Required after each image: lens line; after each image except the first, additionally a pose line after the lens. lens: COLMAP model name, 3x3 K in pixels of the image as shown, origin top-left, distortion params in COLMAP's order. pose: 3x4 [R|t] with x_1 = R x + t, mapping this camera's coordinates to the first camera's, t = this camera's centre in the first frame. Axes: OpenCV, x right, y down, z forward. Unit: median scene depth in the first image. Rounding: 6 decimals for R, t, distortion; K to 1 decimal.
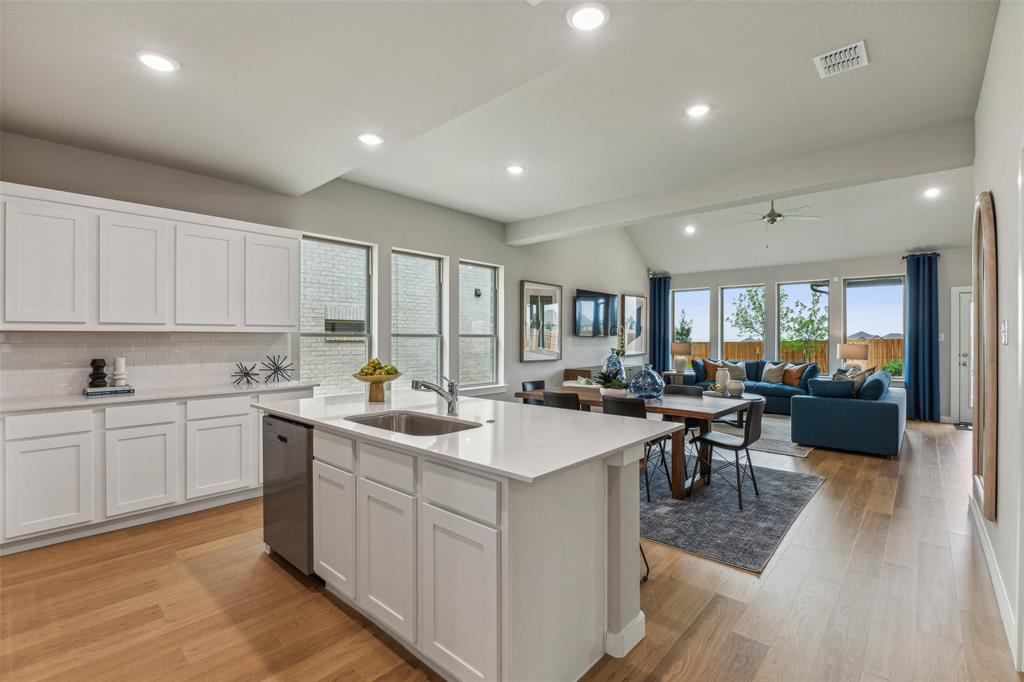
lens RADIAL K [[465.1, 0, 518.2], [0, 465.1, 336.9], [0, 0, 1]] dist [-0.004970, 0.001311]
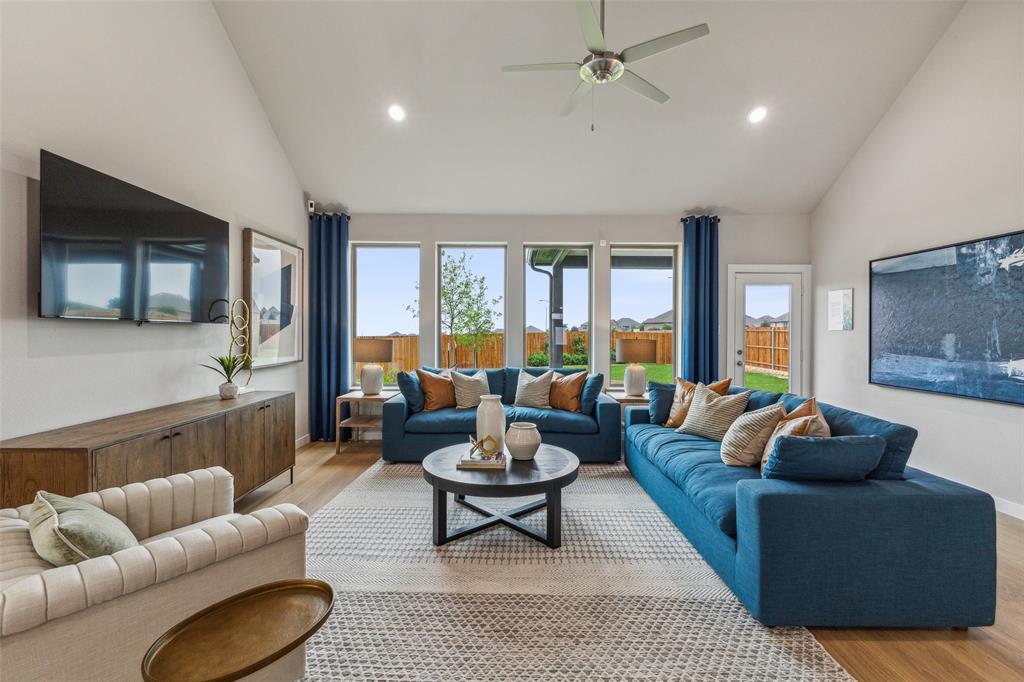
lens RADIAL K [[446.0, 0, 514.9], [0, 446.0, 340.4], [0, 0, 1]] dist [-0.001181, -0.000205]
pose [[0.750221, -0.010281, 0.661108, 0.160861], [-0.003093, 0.999814, 0.019058, 0.004810], [-0.661180, -0.016343, 0.750049, 0.607035]]
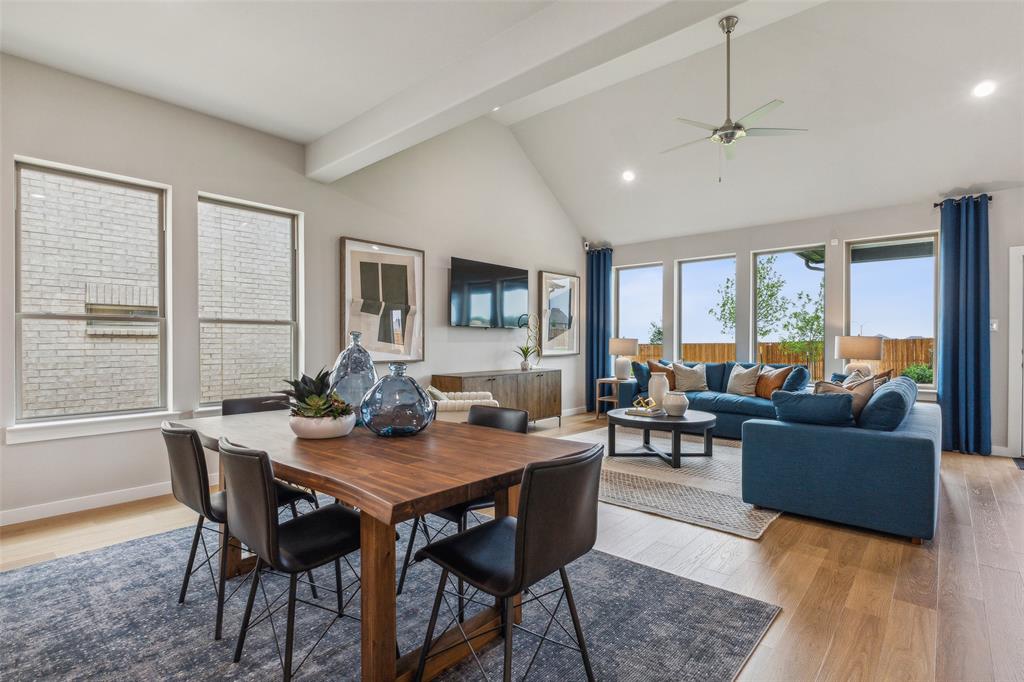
lens RADIAL K [[495.1, 0, 514.0], [0, 495.1, 346.4], [0, 0, 1]] dist [0.002304, -0.002388]
pose [[0.999996, -0.002738, 0.000961, 0.215279], [0.002728, 0.999946, 0.010055, 0.020034], [-0.000988, -0.010053, 0.999949, 0.276054]]
